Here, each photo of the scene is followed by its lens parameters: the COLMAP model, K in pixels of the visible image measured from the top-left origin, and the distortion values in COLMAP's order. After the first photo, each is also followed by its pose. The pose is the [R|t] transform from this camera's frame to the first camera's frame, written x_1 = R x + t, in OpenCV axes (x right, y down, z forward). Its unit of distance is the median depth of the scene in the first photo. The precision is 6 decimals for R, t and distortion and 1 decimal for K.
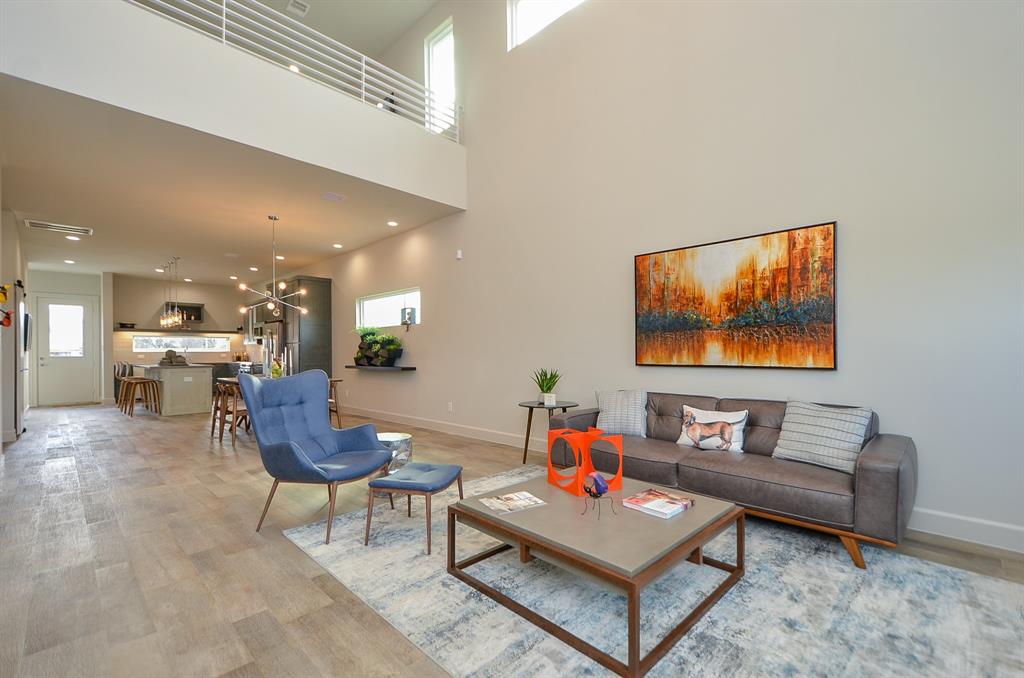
lens RADIAL K [[448.6, 0, 512.2], [0, 448.6, 345.3], [0, 0, 1]] dist [0.011140, -0.000909]
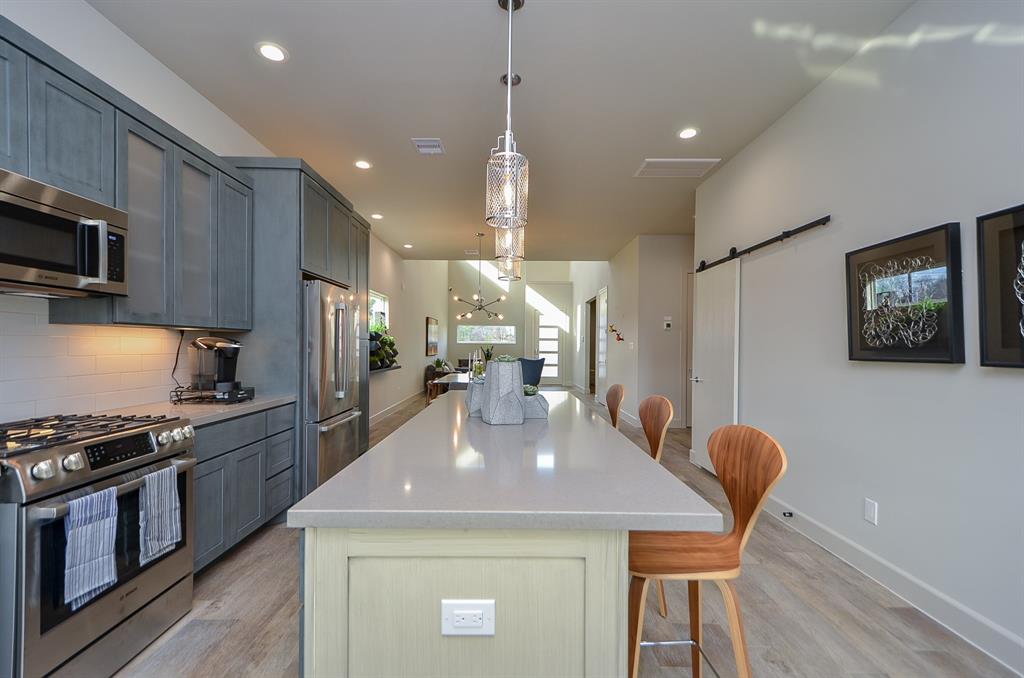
lens RADIAL K [[448.6, 0, 500.6], [0, 448.6, 349.6], [0, 0, 1]] dist [0.011140, -0.000909]
pose [[-0.682495, -0.005660, 0.730868, -1.131507], [-0.017631, 0.999807, -0.008721, 0.010634], [-0.730677, -0.018838, -0.682463, 1.416641]]
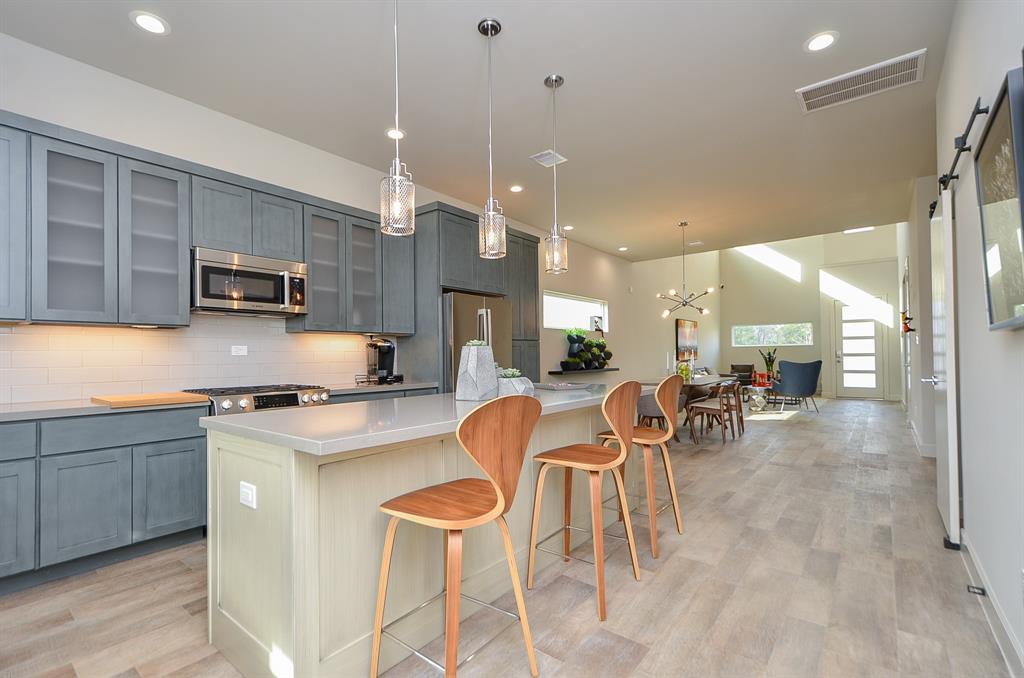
lens RADIAL K [[448.6, 0, 492.9], [0, 448.6, 351.6], [0, 0, 1]] dist [0.011140, -0.000909]
pose [[-0.073044, 0.015477, 0.997209, -1.243844], [-0.007333, 0.999844, -0.016055, 0.023786], [-0.997302, -0.008485, -0.072919, 1.239408]]
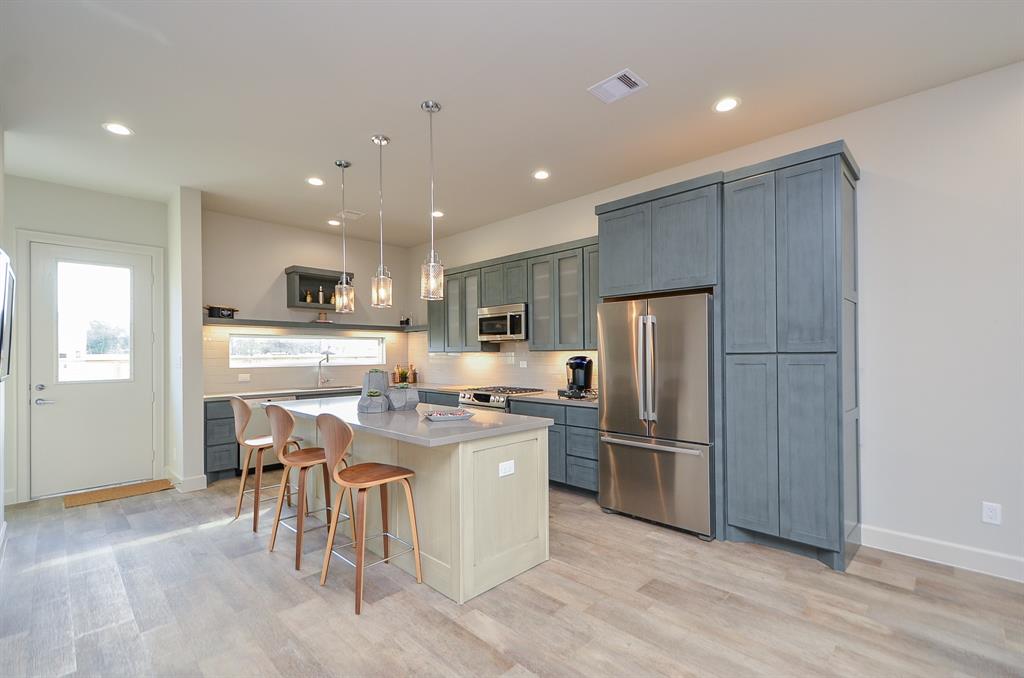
lens RADIAL K [[448.6, 0, 518.9], [0, 448.6, 352.3], [0, 0, 1]] dist [0.011140, -0.000909]
pose [[0.999996, -0.001107, -0.002640, -0.777506], [0.001125, 0.999976, 0.006903, -0.006951], [0.002633, -0.006906, 0.999973, 0.763084]]
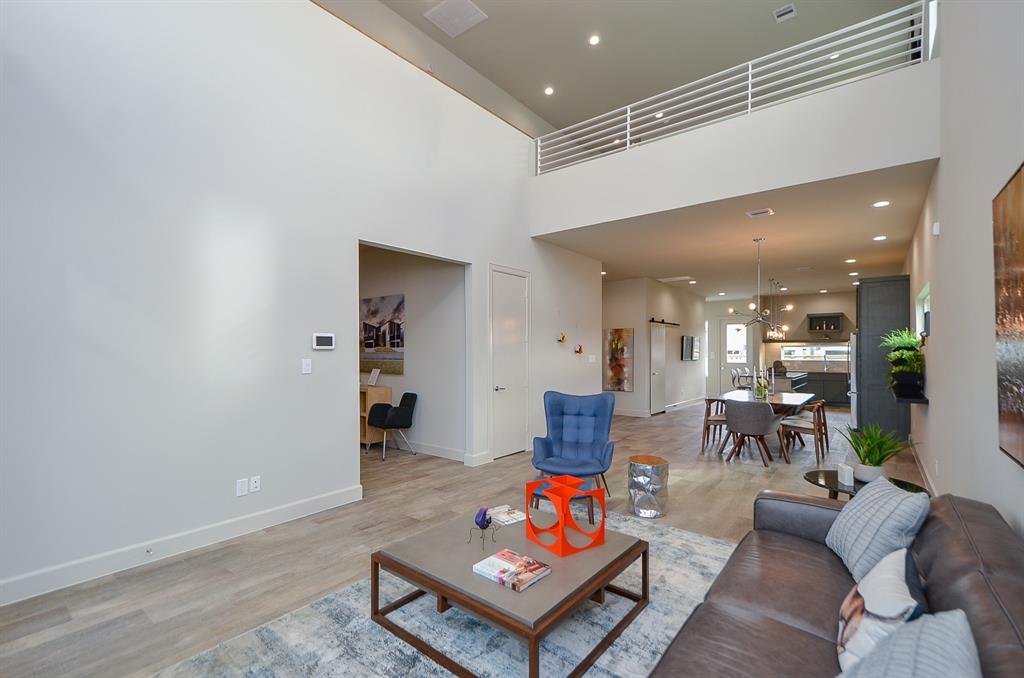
lens RADIAL K [[448.6, 0, 507.6], [0, 448.6, 349.9], [0, 0, 1]] dist [0.011140, -0.000909]
pose [[0.106956, 0.000748, -0.994263, 0.360384], [0.011248, 0.999935, 0.001962, -0.032169], [0.994200, -0.011393, 0.106941, 0.255165]]
